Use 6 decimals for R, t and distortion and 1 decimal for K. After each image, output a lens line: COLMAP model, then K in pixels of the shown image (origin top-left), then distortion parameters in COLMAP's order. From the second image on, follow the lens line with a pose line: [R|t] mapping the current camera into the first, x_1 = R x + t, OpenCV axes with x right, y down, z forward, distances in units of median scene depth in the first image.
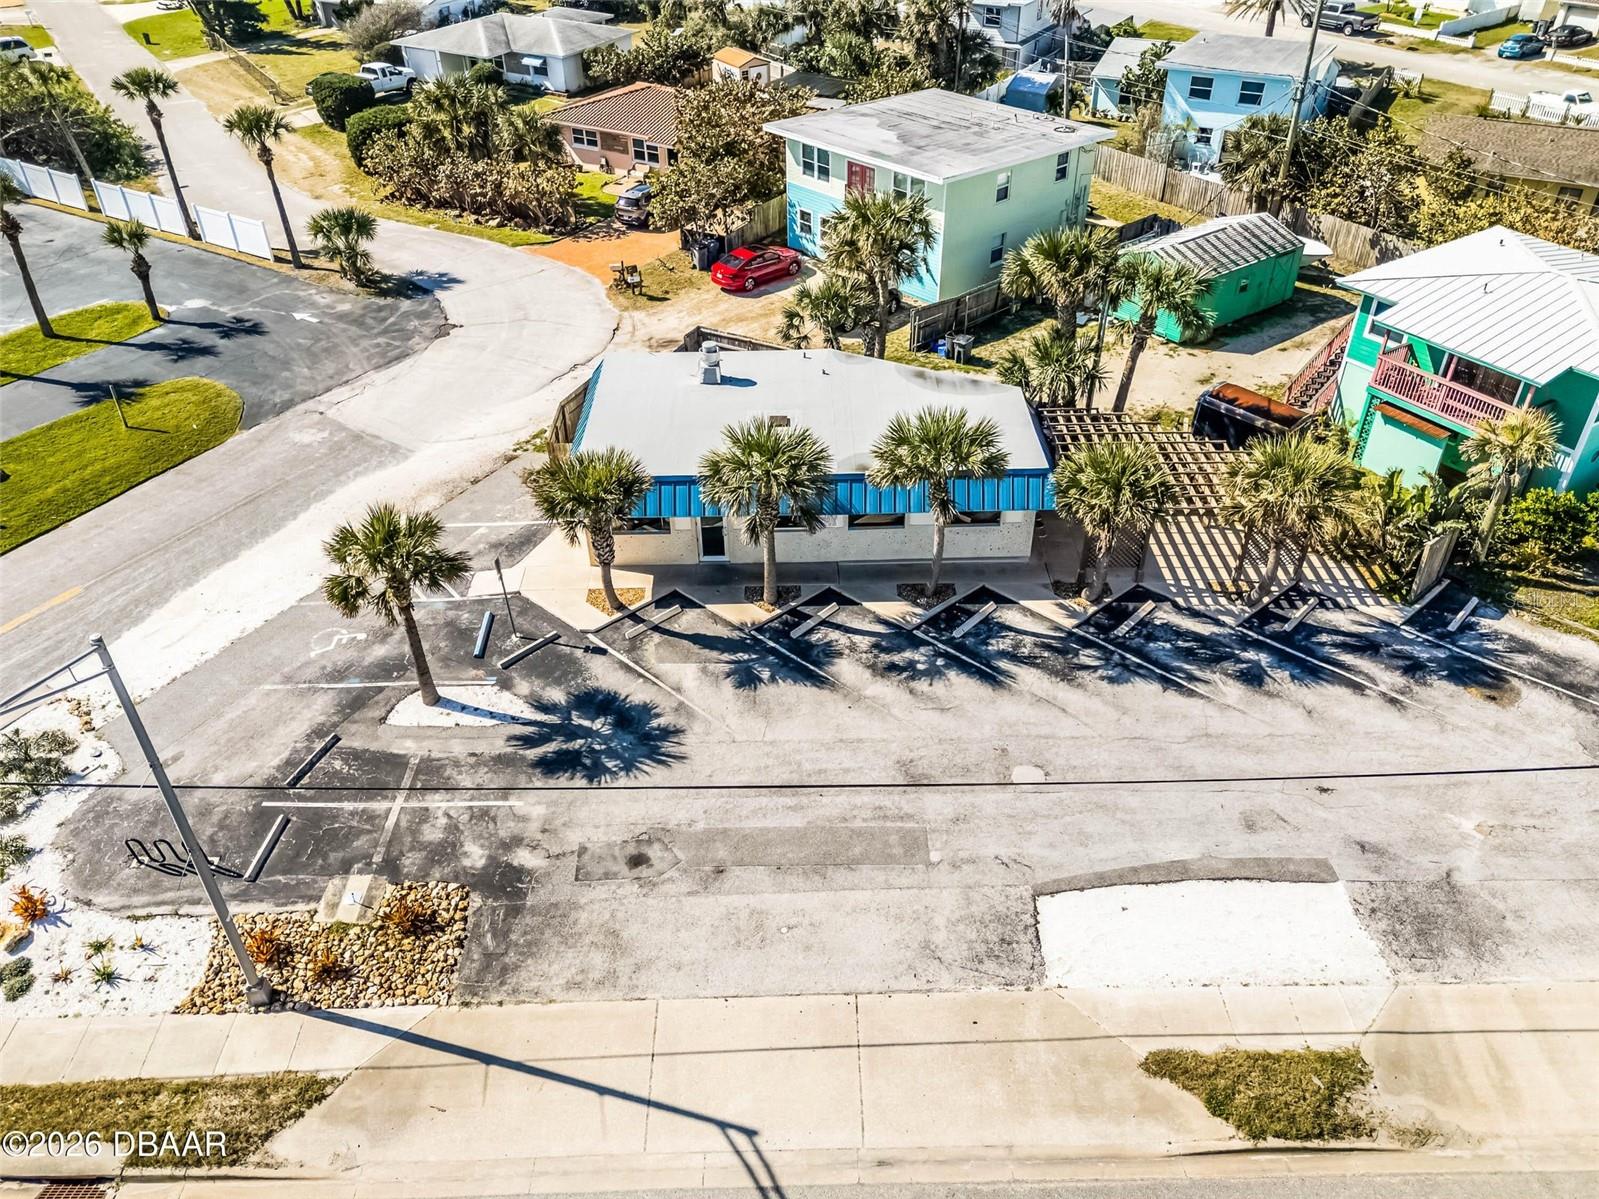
lens RADIAL K [[1173.2, 0, 798.2], [0, 1173.2, 598.7], [0, 0, 1]] dist [0.074913, -0.069220]
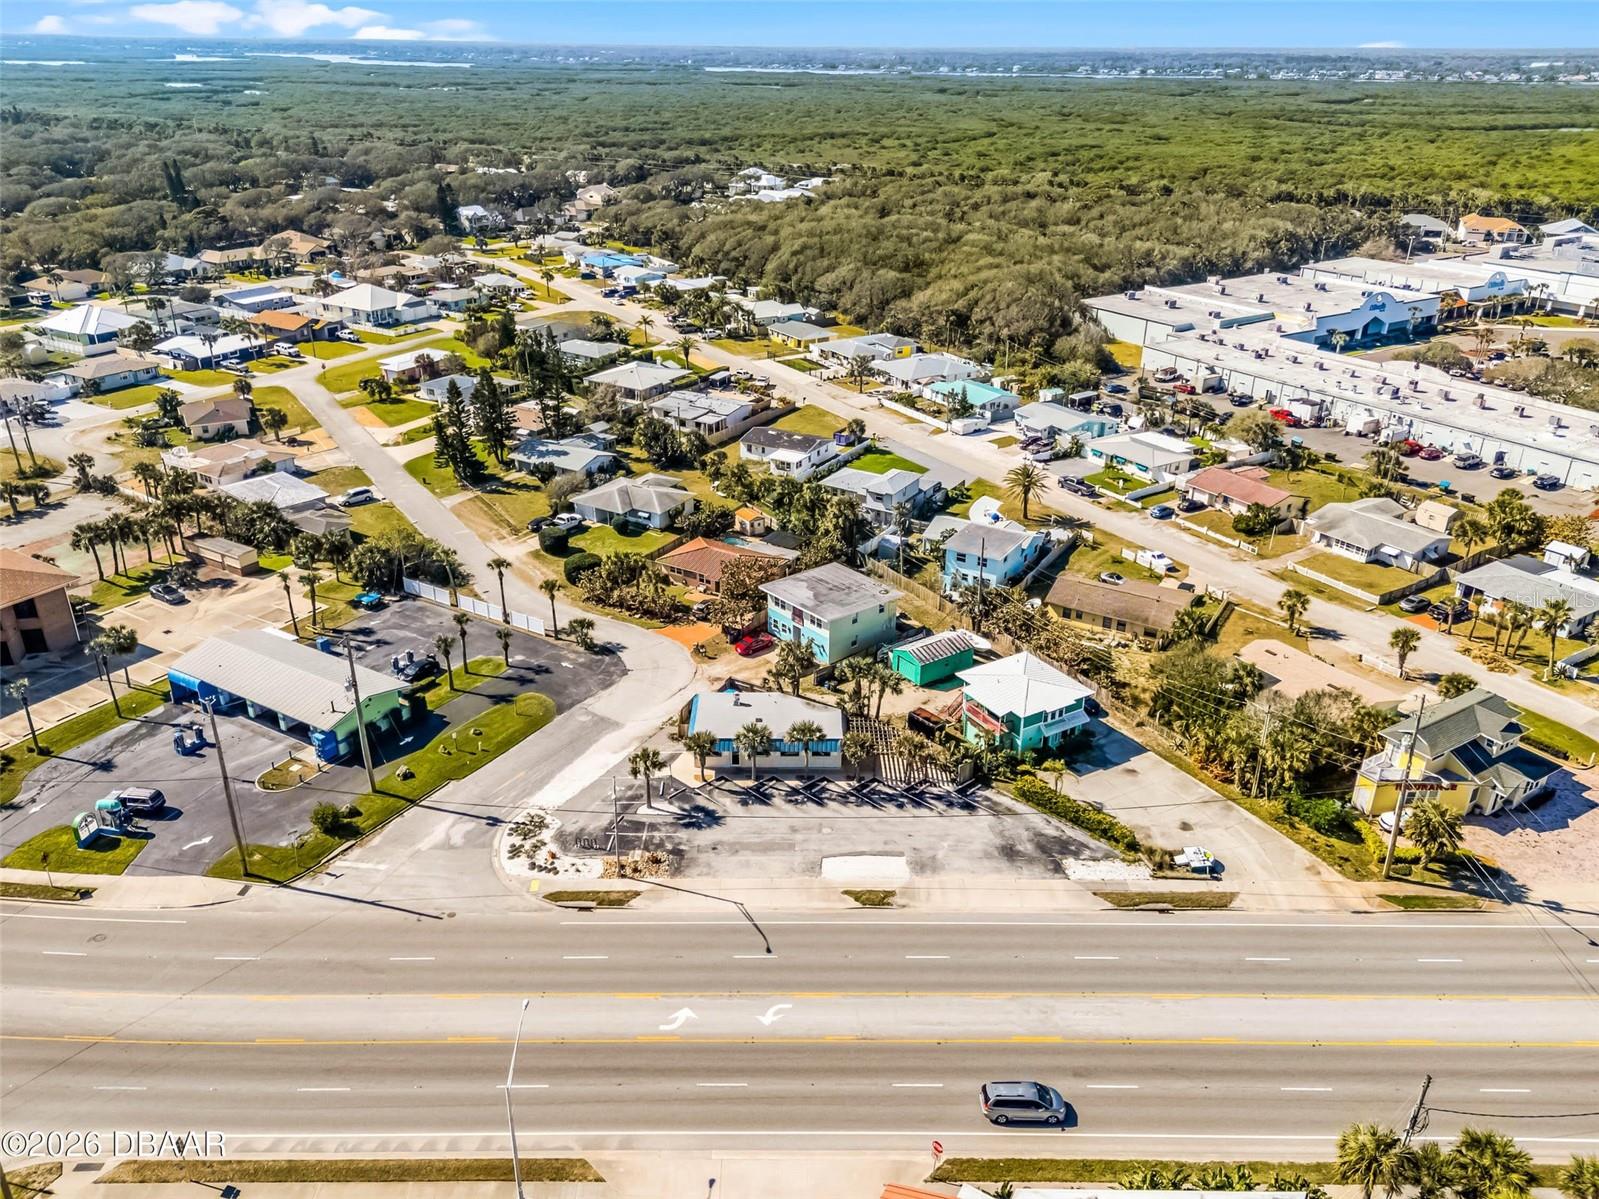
lens RADIAL K [[1167.8, 0, 797.3], [0, 1167.8, 601.0], [0, 0, 1]] dist [0.077844, -0.067184]
pose [[0.999749, 0.022394, 0.000126, 0.083258], [-0.021948, 0.980904, -0.193249, 0.138406], [-0.004451, 0.193197, 0.981150, -2.198149]]
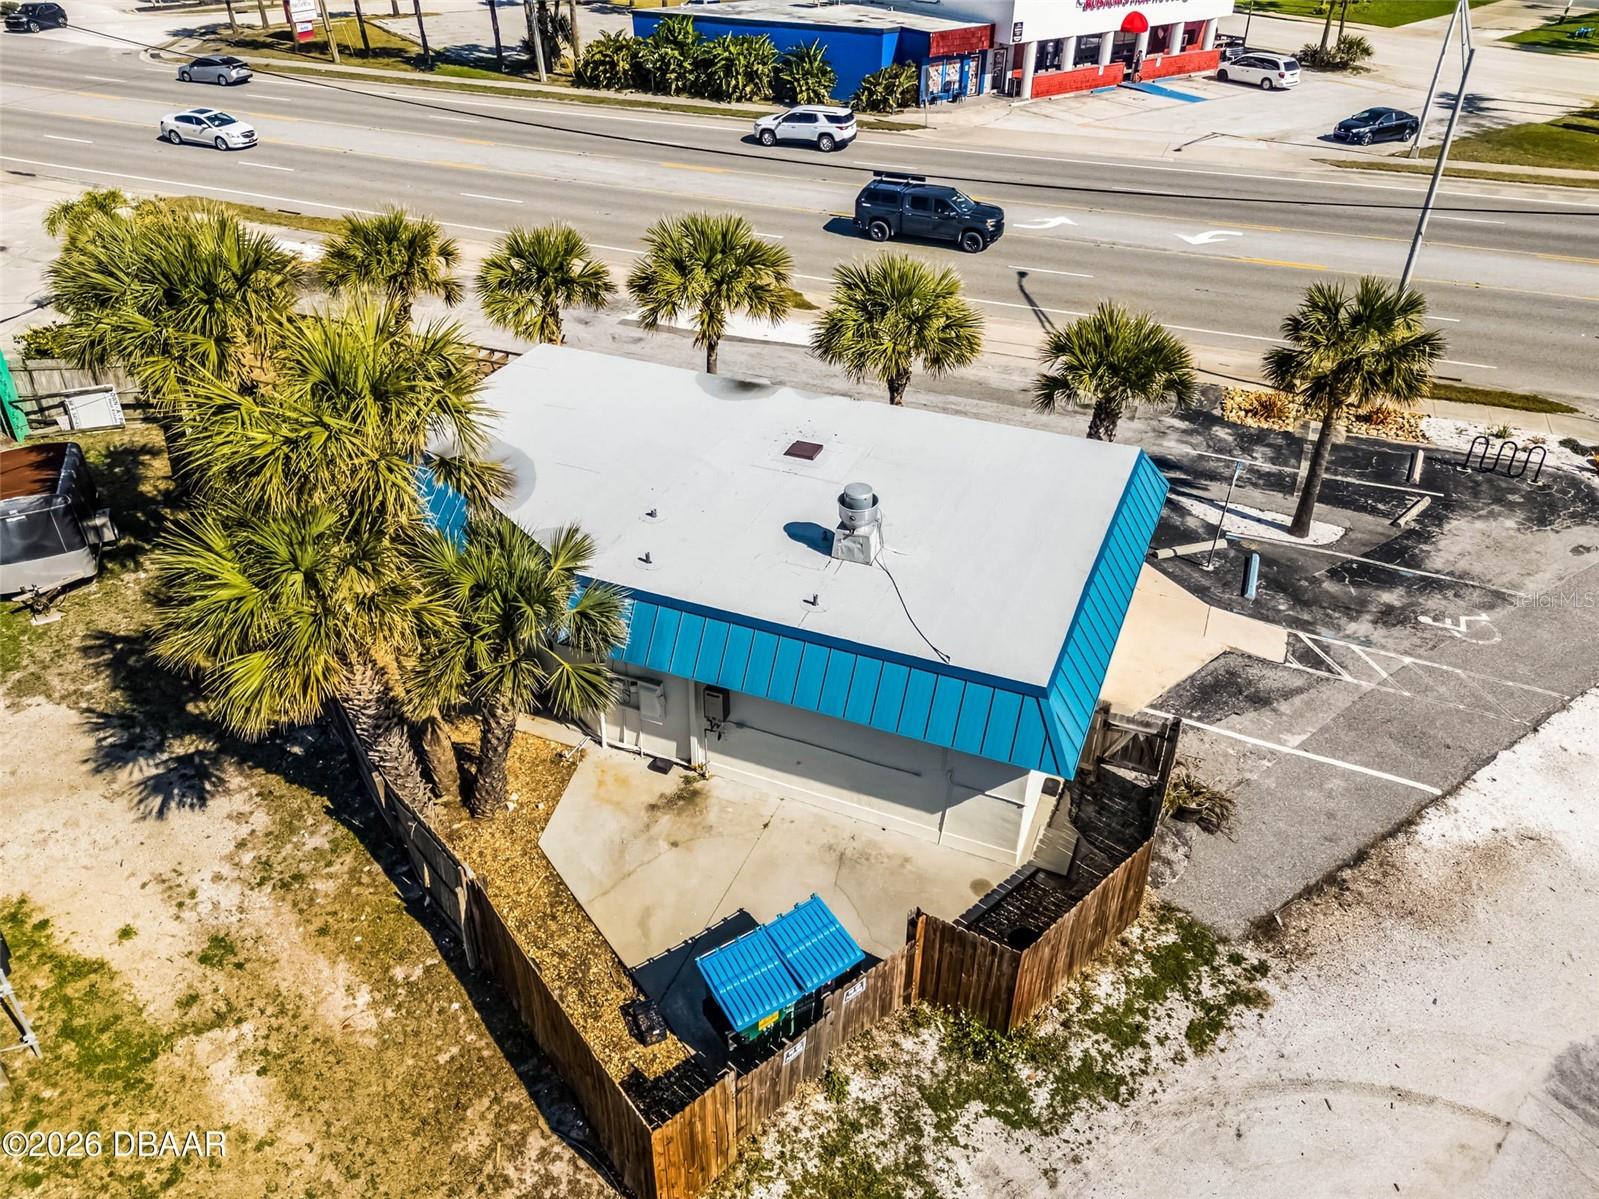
lens RADIAL K [[1167.8, 0, 797.3], [0, 1167.8, 601.0], [0, 0, 1]] dist [0.077844, -0.067184]
pose [[-0.918275, -0.219383, 0.329609, -0.257508], [0.233972, 0.370914, 0.898710, -0.745453], [-0.319418, 0.902382, -0.289272, 1.363003]]
